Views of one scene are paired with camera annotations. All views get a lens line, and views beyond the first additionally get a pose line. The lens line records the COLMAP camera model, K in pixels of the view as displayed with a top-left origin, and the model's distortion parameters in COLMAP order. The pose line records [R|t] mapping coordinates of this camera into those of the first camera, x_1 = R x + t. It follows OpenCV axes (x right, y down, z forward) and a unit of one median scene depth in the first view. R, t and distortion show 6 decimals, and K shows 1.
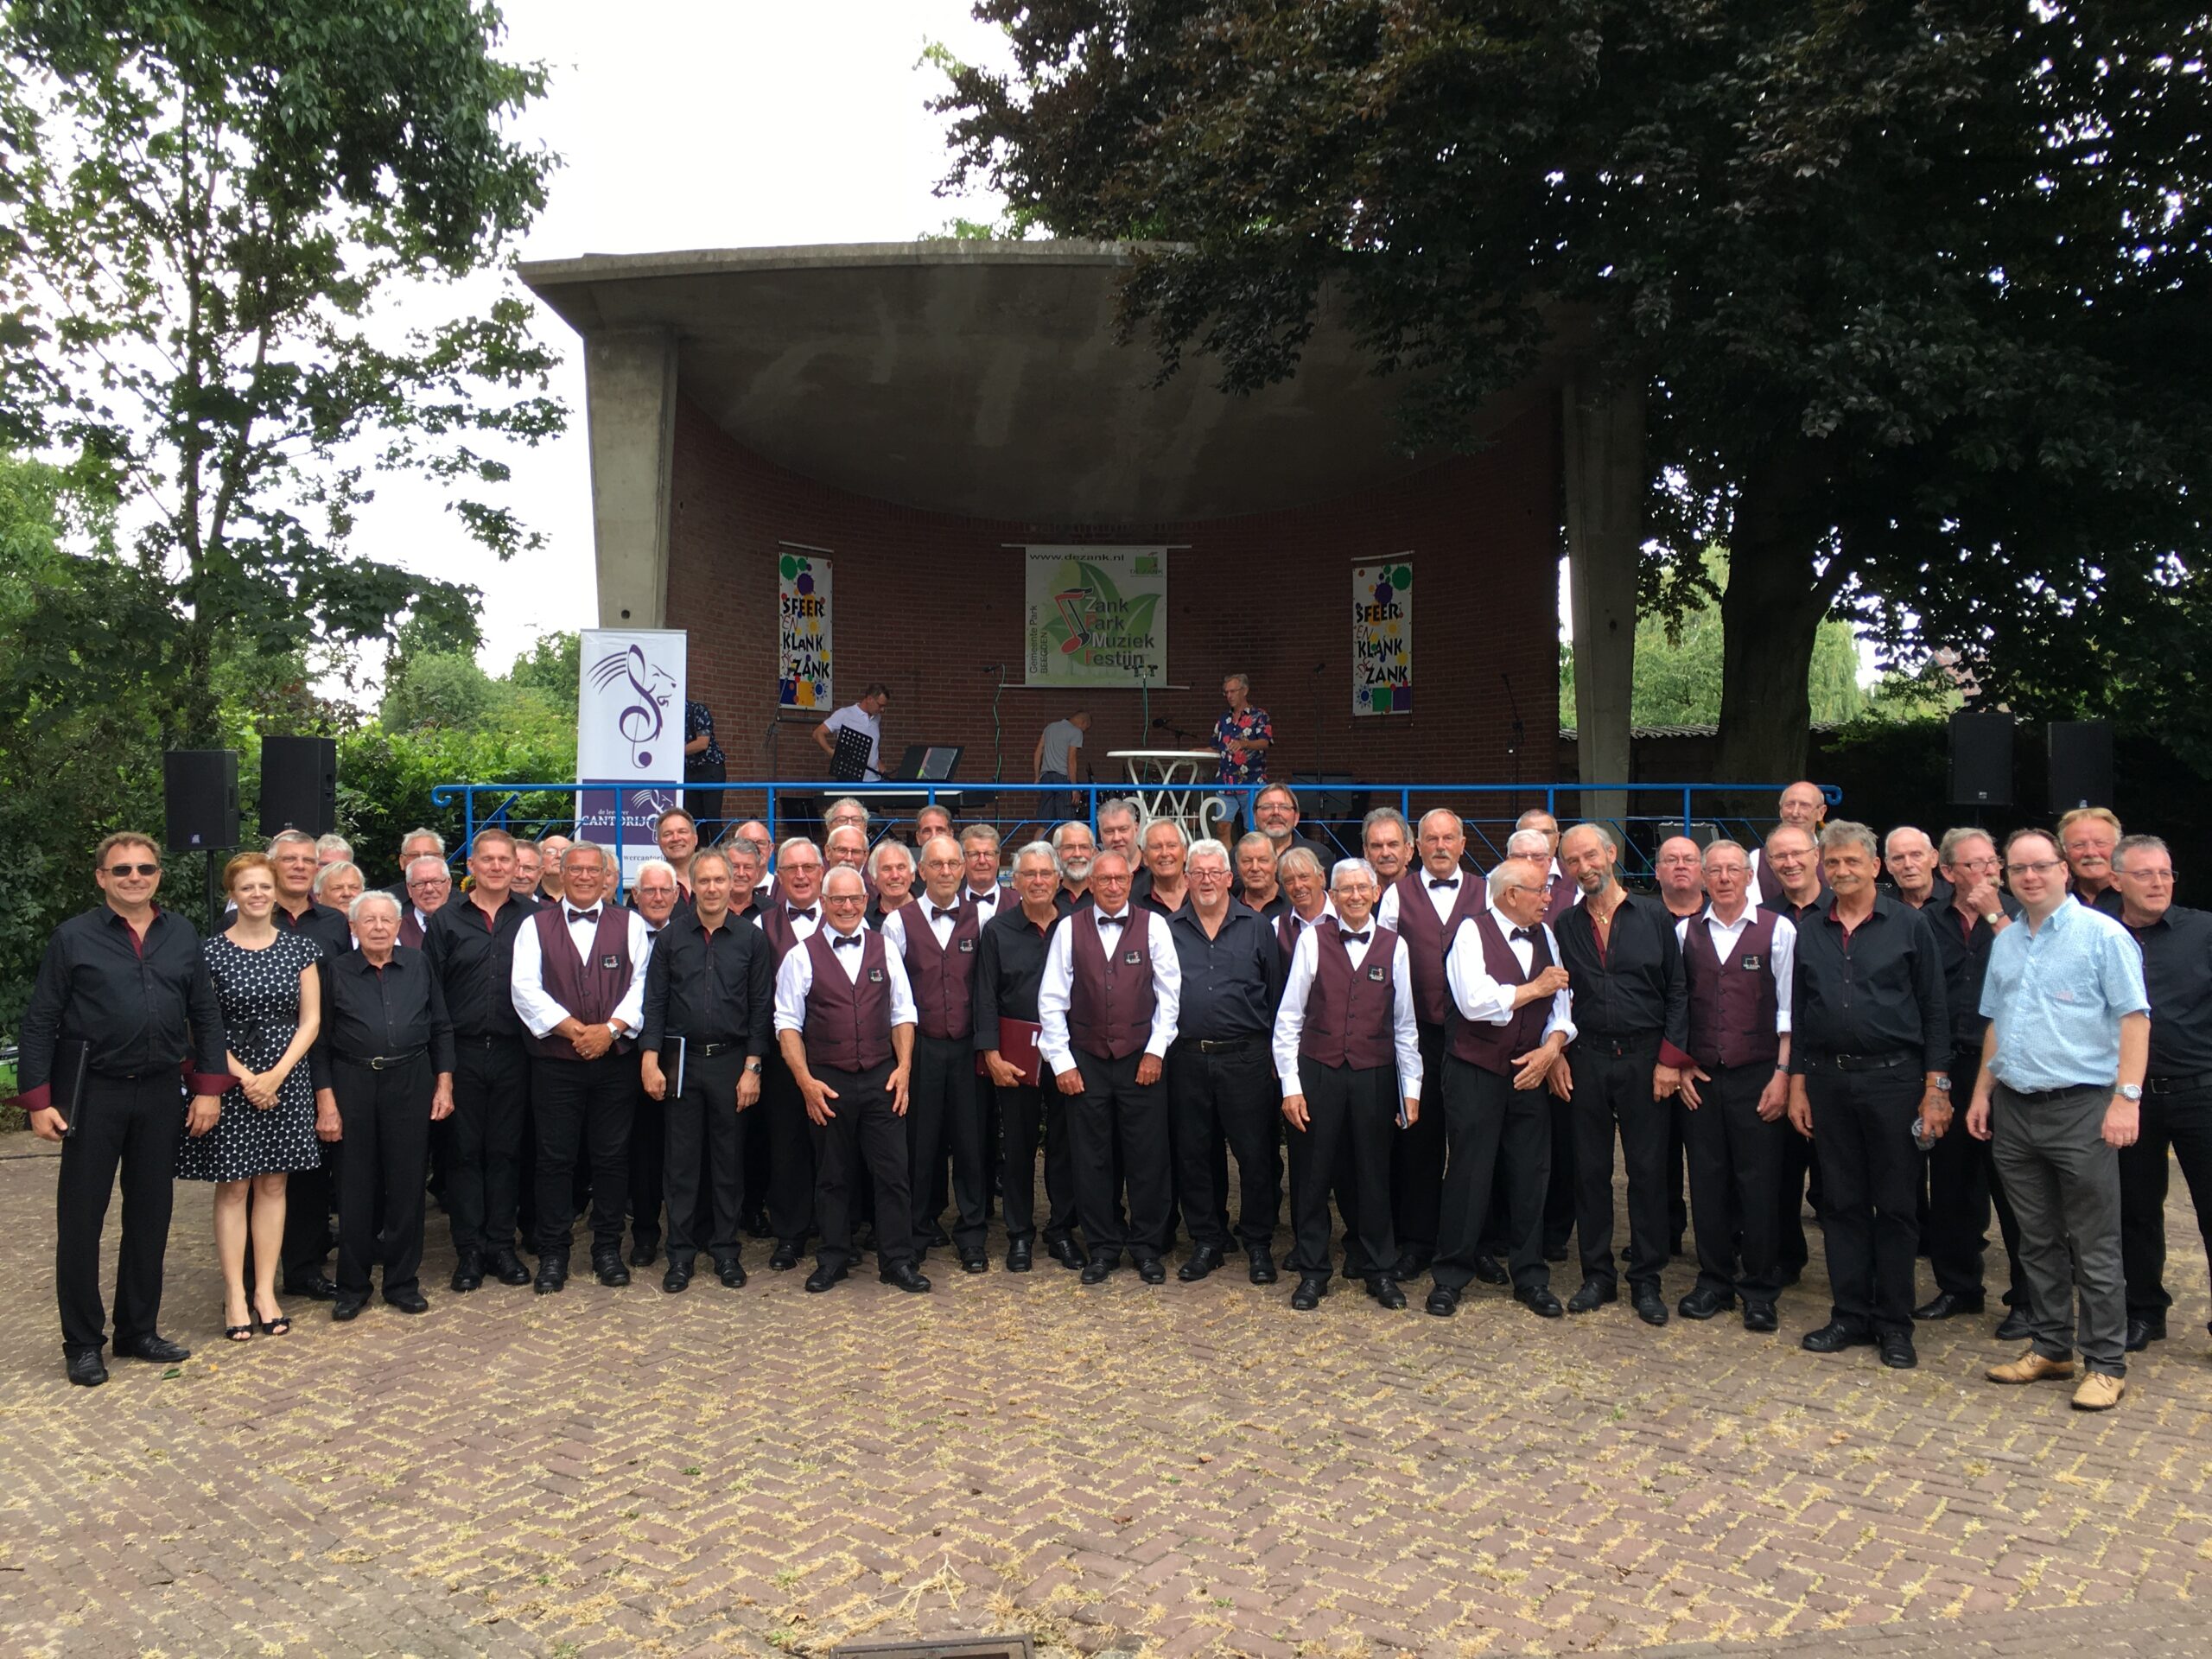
lens RADIAL K [[1870.6, 0, 1106.5], [0, 1870.6, 814.1], [0, 0, 1]] dist [0.087437, -0.110032]
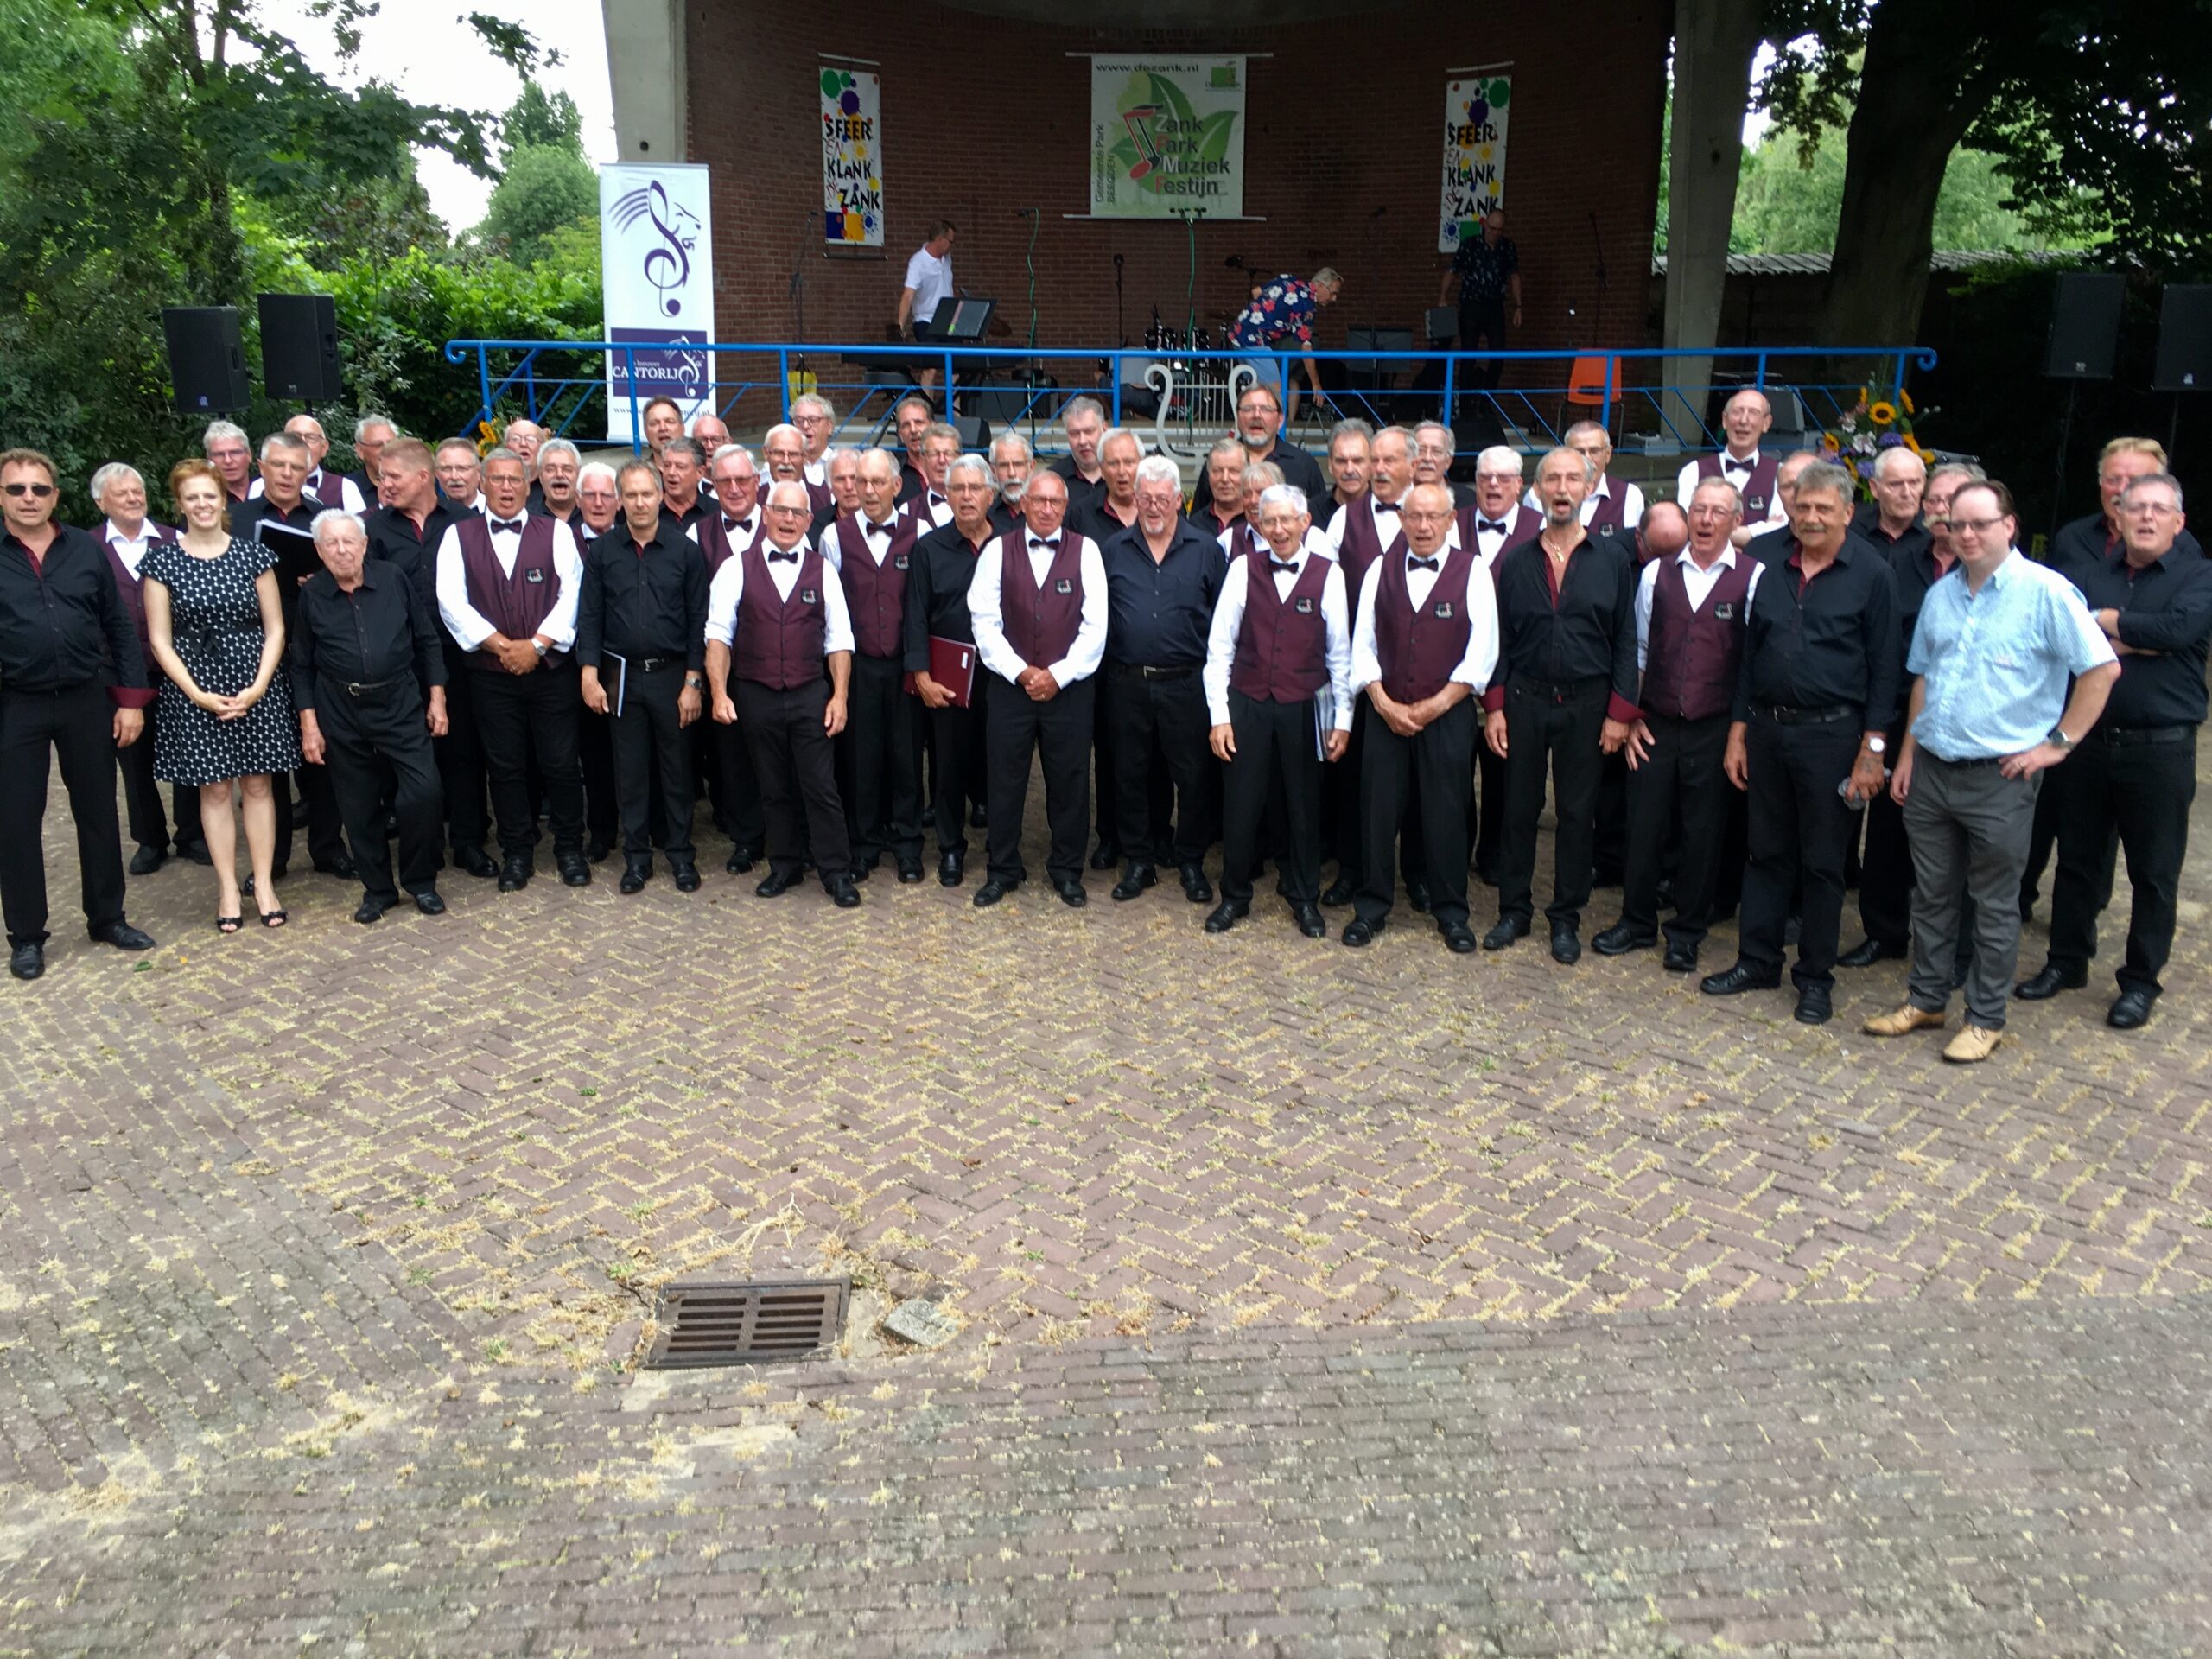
lens RADIAL K [[1870.6, 0, 1106.5], [0, 1870.6, 814.1], [0, 0, 1]] dist [0.087437, -0.110032]
pose [[0.996994, 0.026855, -0.072674, 0.131047], [-0.007251, 0.966232, 0.257572, -0.071057], [0.077137, -0.256270, 0.963522, 0.041409]]
